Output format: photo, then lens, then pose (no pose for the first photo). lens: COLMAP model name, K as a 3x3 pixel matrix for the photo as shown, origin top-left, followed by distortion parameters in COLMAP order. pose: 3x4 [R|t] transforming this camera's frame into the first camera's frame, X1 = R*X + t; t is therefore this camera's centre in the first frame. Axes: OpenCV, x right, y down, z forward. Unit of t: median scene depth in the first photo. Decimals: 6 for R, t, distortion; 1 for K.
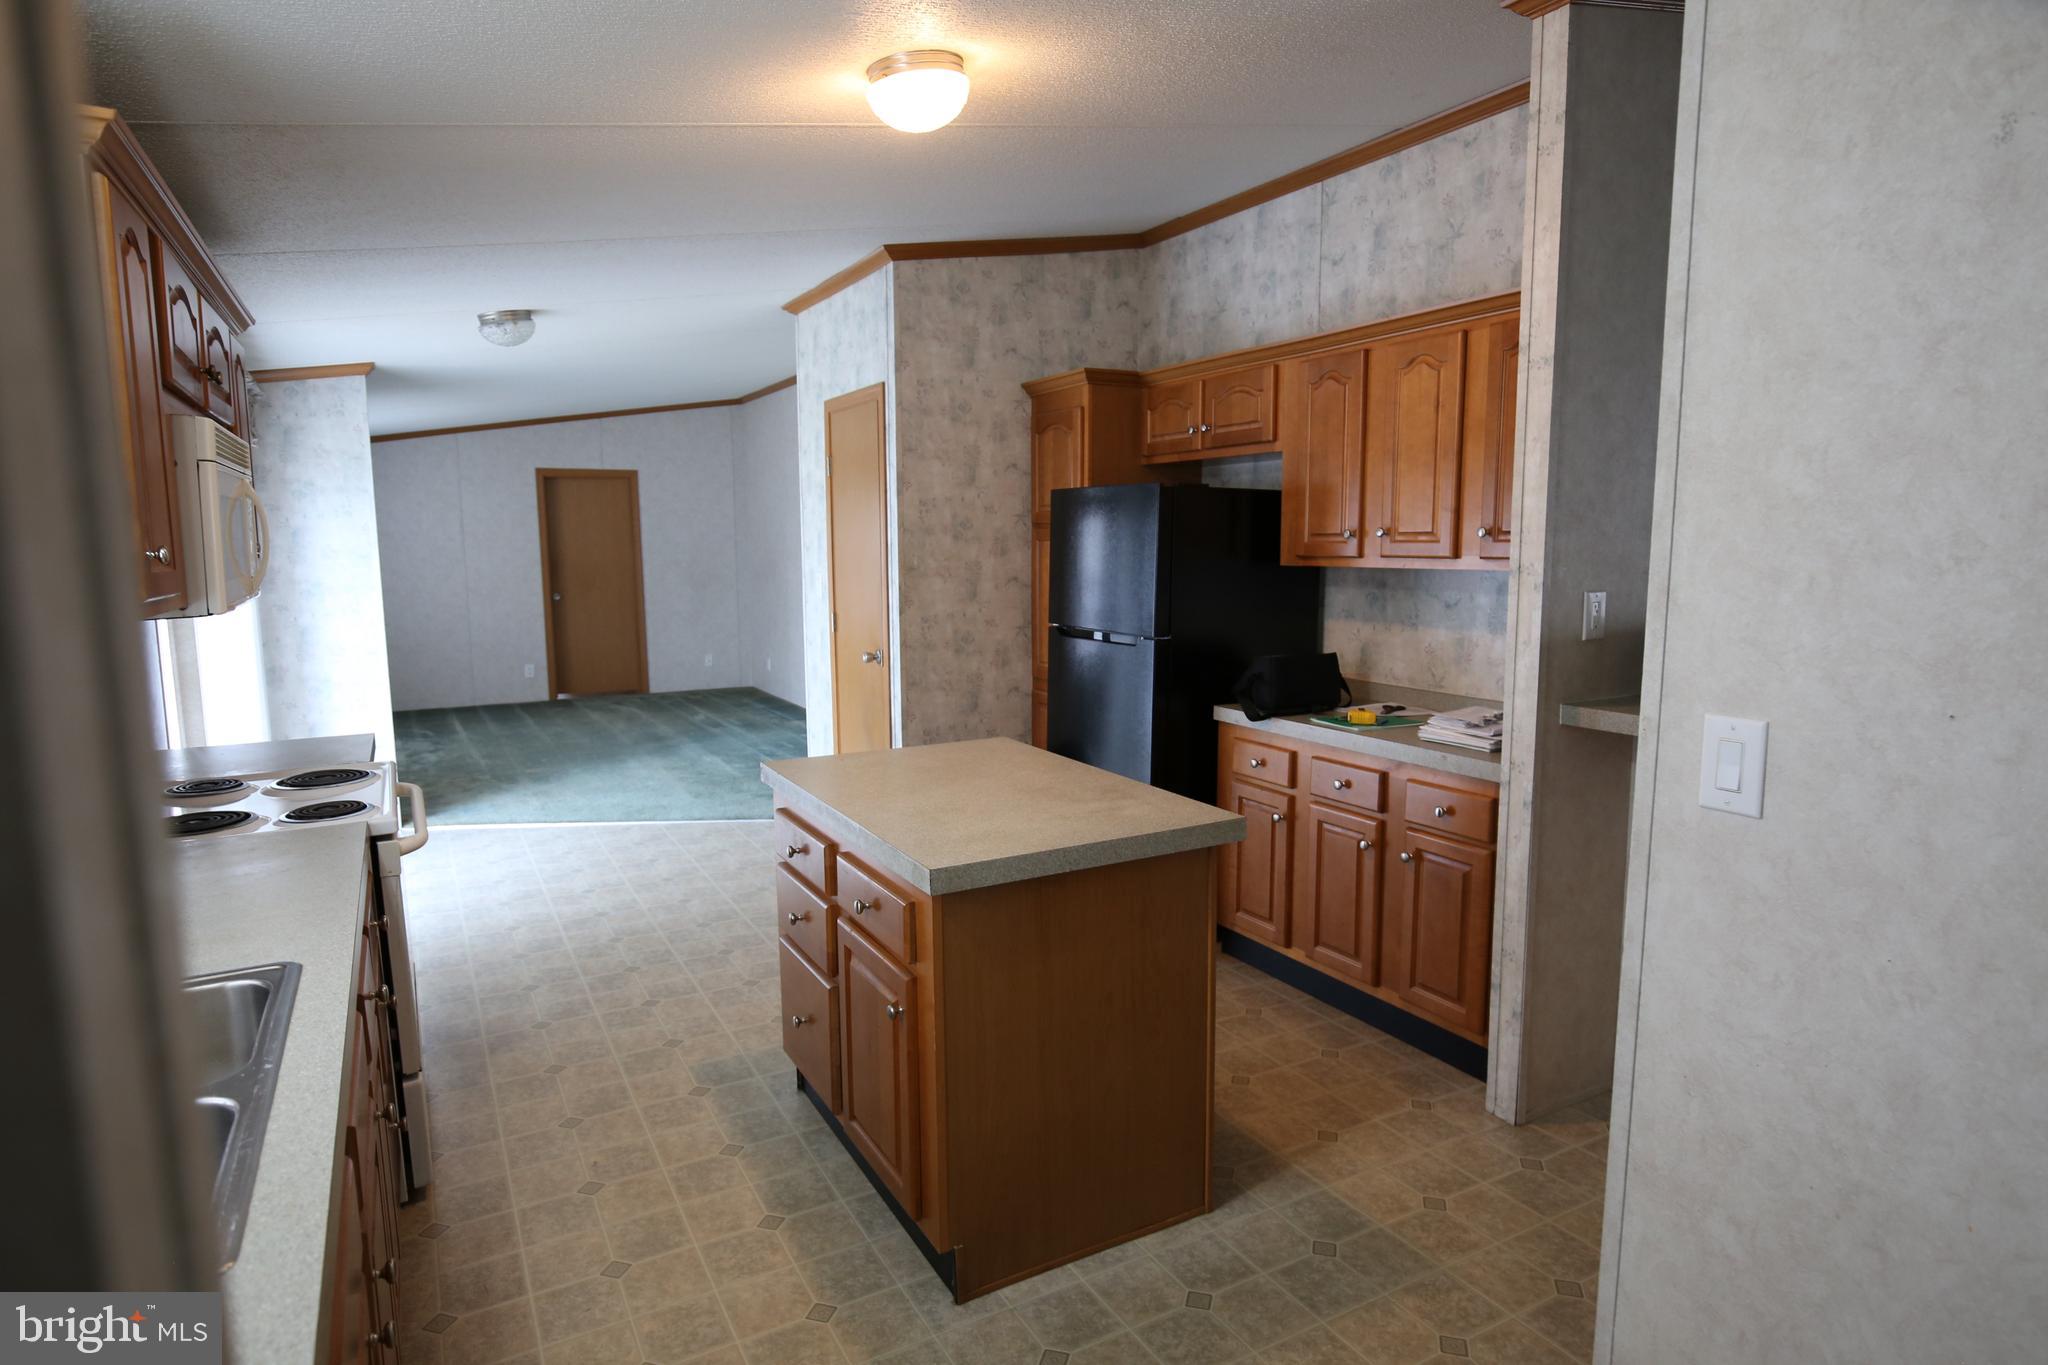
lens RADIAL K [[1152.2, 0, 1017.8], [0, 1152.2, 690.5], [0, 0, 1]] dist [-0.005644, 0.001073]
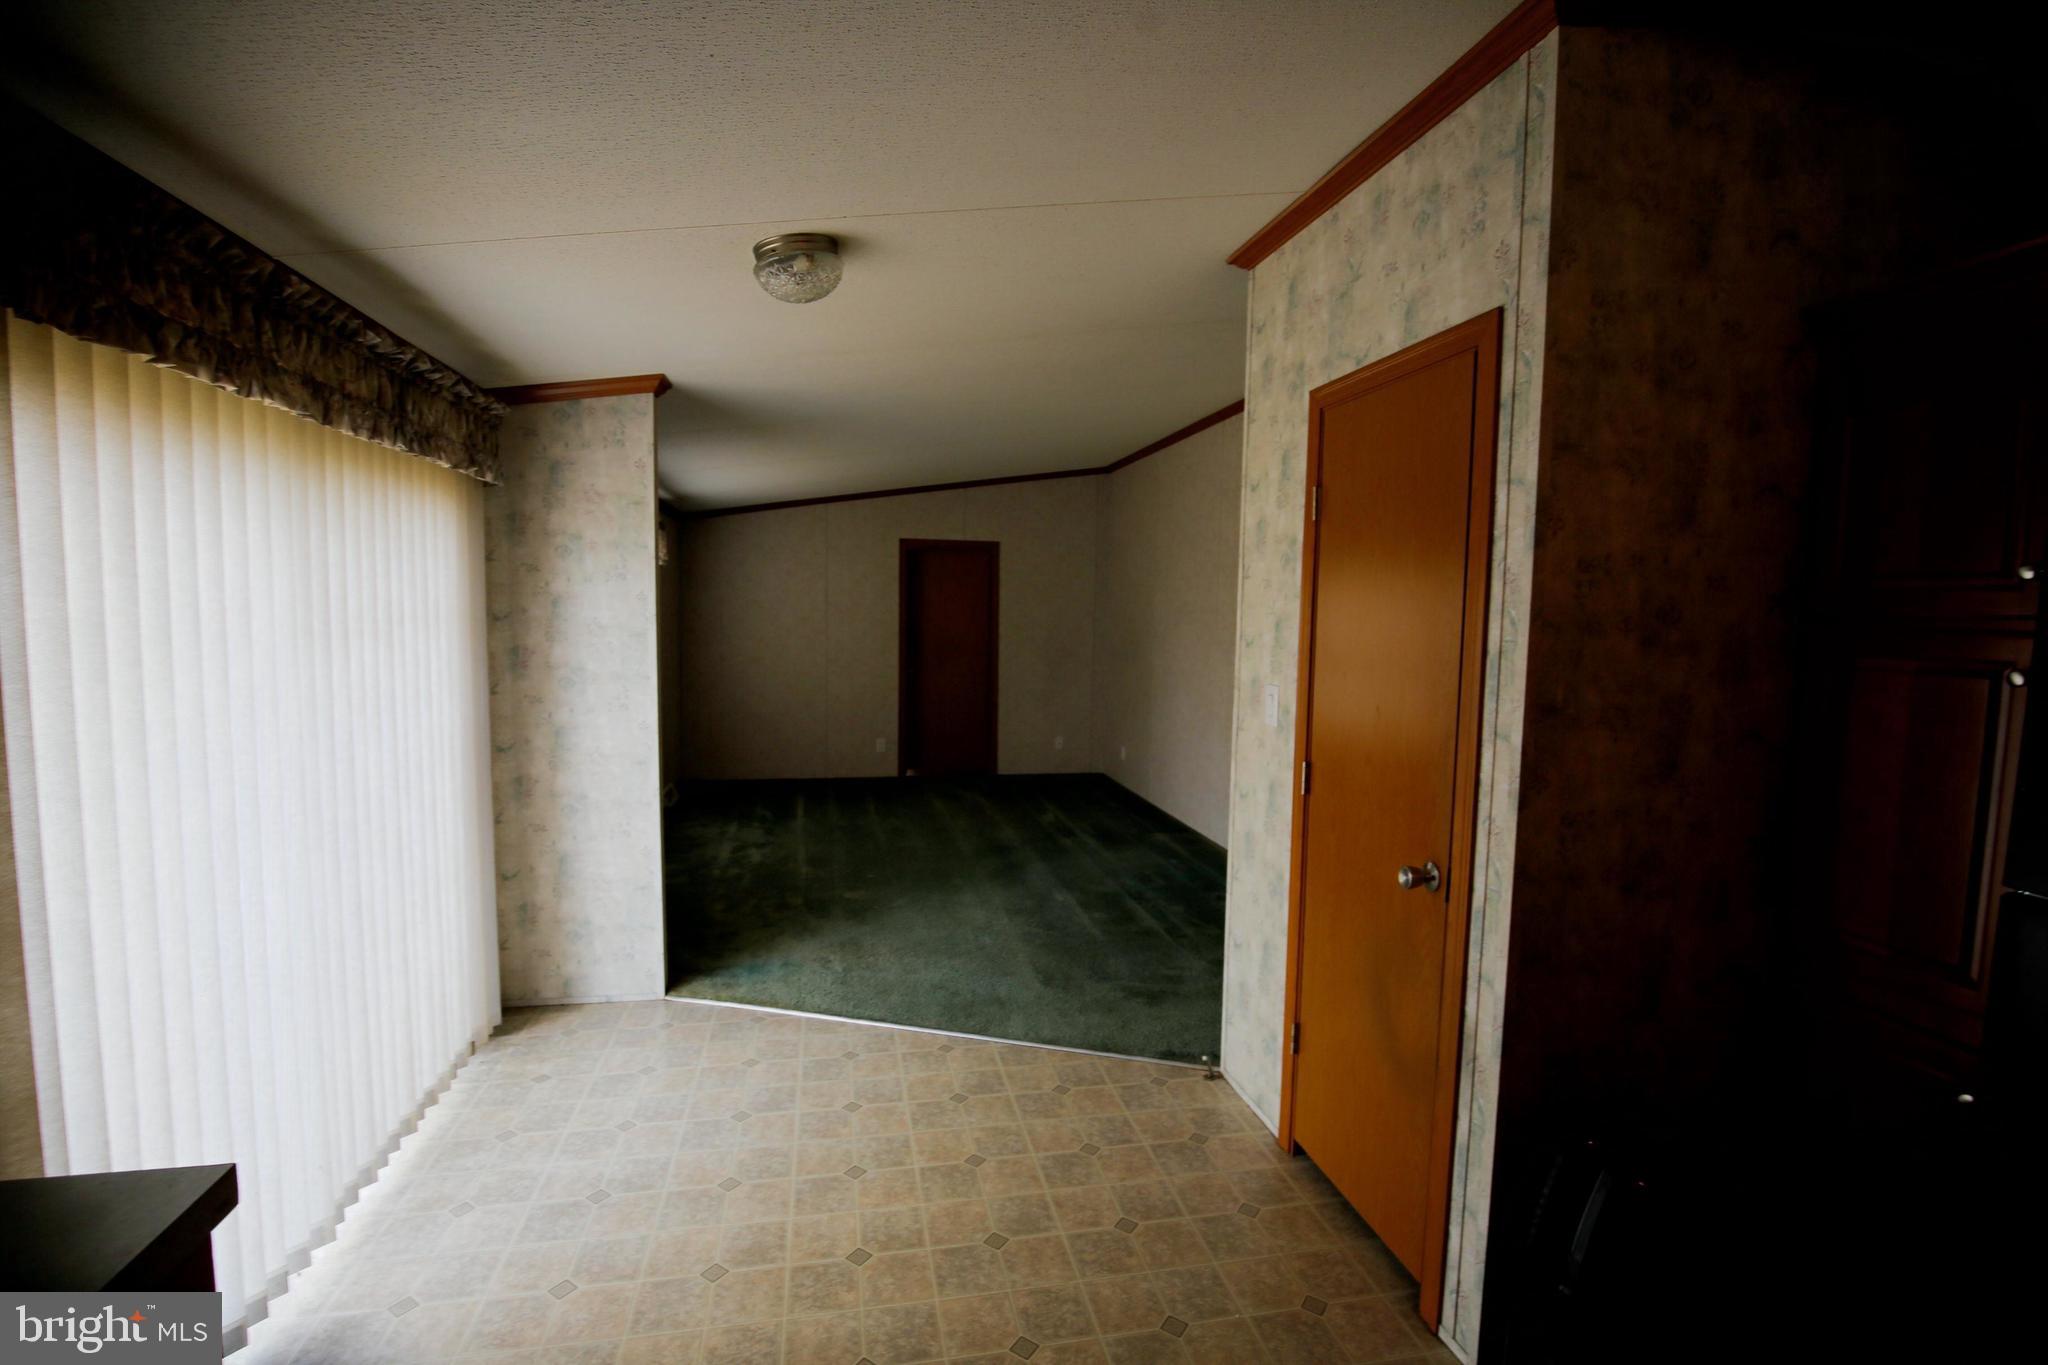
lens RADIAL K [[945.6, 0, 1021.7], [0, 945.6, 682.6], [0, 0, 1]] dist [-0.021884, -0.000402]
pose [[0.957161, 0.044607, -0.286098, -0.181322], [-0.060926, 0.996969, -0.048391, -0.083522], [0.283072, 0.063749, 0.956978, 0.573730]]
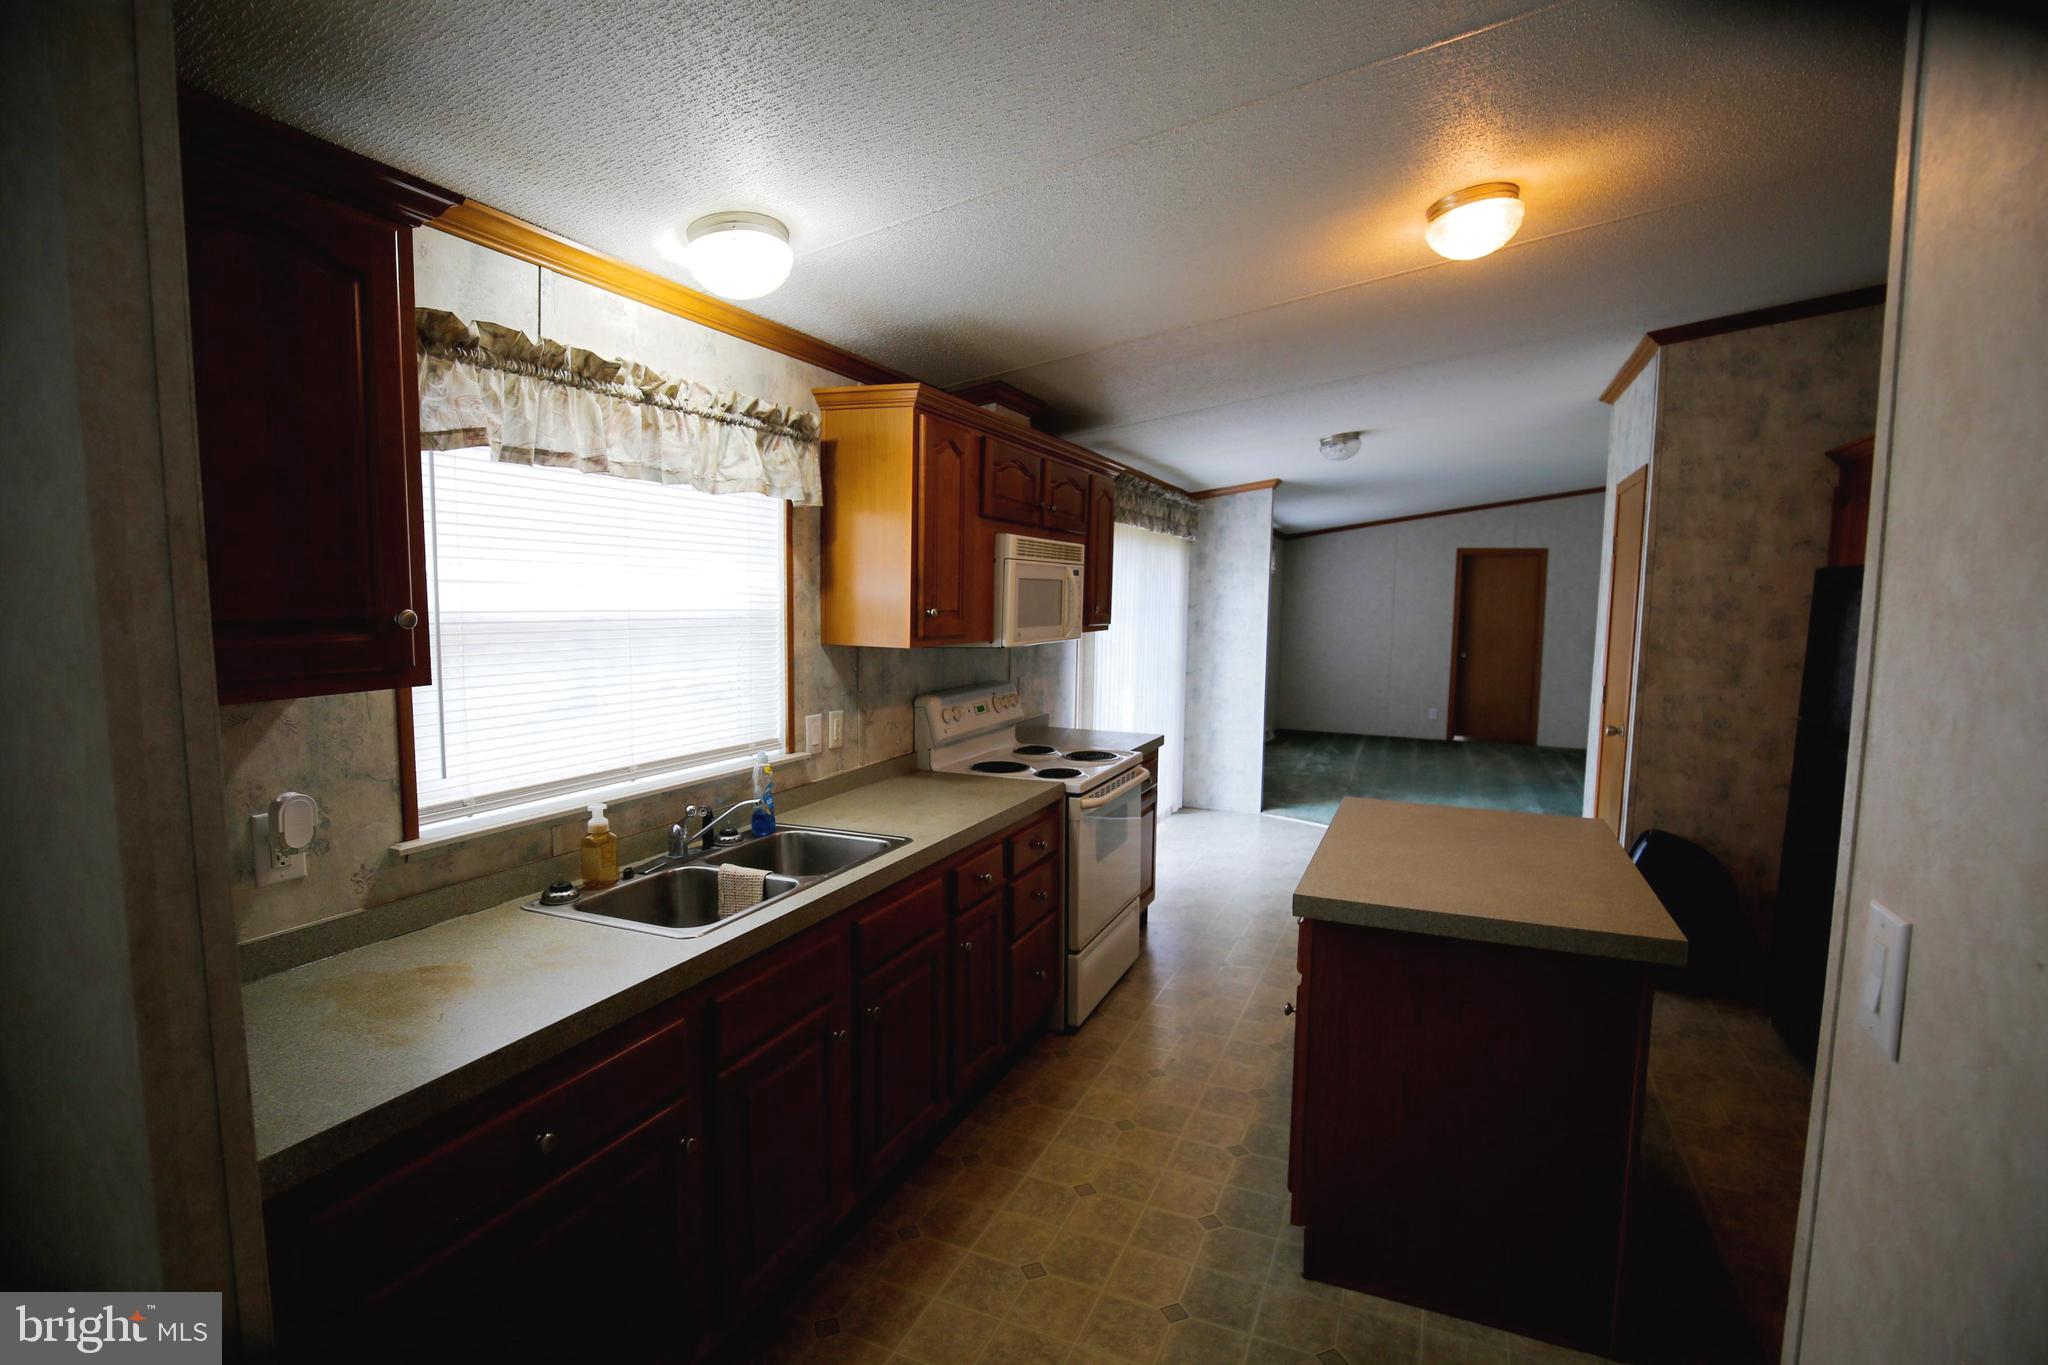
lens RADIAL K [[958.9, 0, 1020.4], [0, 958.9, 691.6], [0, 0, 1]] dist [-0.023168, 0.000517]
pose [[0.613666, 0.095367, -0.783785, 0.212873], [-0.126090, 0.991776, 0.021952, -0.015962], [0.779432, 0.085356, 0.620644, 0.062706]]
